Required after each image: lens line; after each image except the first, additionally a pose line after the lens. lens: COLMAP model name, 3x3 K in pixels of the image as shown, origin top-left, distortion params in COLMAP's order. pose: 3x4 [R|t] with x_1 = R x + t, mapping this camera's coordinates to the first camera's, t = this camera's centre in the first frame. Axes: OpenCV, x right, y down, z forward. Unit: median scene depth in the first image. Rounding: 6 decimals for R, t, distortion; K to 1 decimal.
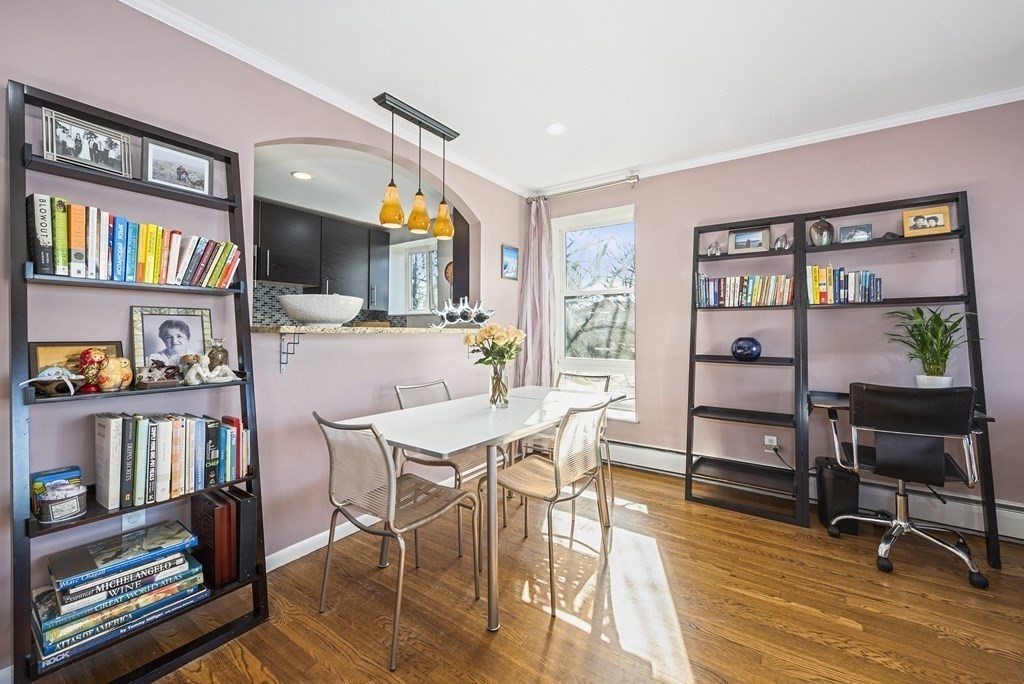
lens RADIAL K [[409.5, 0, 512.8], [0, 409.5, 324.2], [0, 0, 1]] dist [-0.000910, -0.000197]
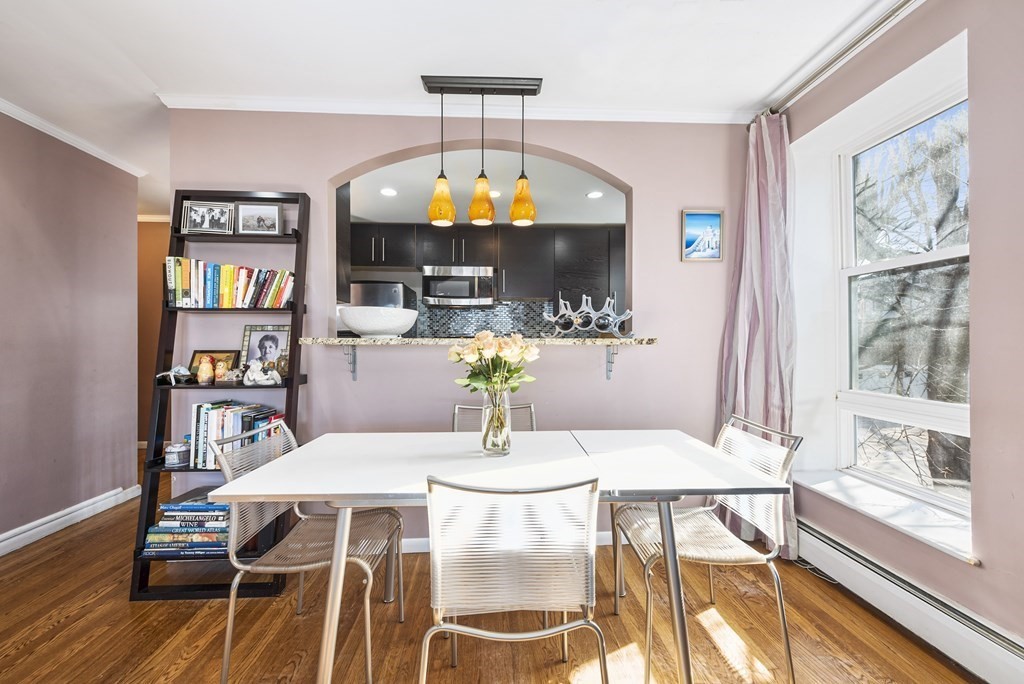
lens RADIAL K [[405.3, 0, 512.0], [0, 405.3, 342.0], [0, 0, 1]] dist [0.000093, -0.000006]
pose [[0.624398, -0.004951, -0.781090, 0.699105], [0.017993, 0.999806, 0.008046, 0.017698], [0.780899, -0.019078, 0.624366, 0.823399]]
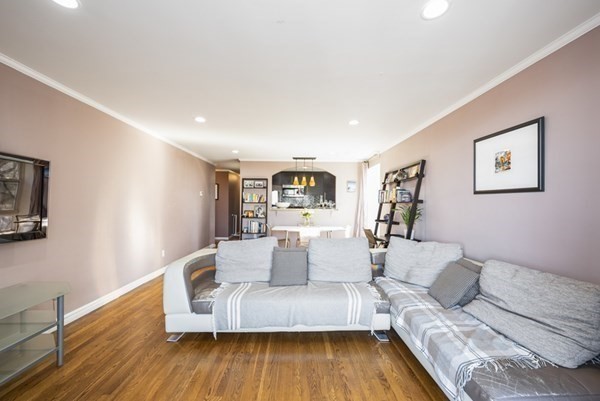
lens RADIAL K [[240.5, 0, 305.9], [0, 240.5, 201.9], [0, 0, 1]] dist [0.001483, 0.000127]
pose [[0.619256, -0.005867, -0.785167, 2.636572], [0.007582, 0.999970, -0.001493, -0.088305], [0.785152, -0.005029, 0.619282, -0.771734]]
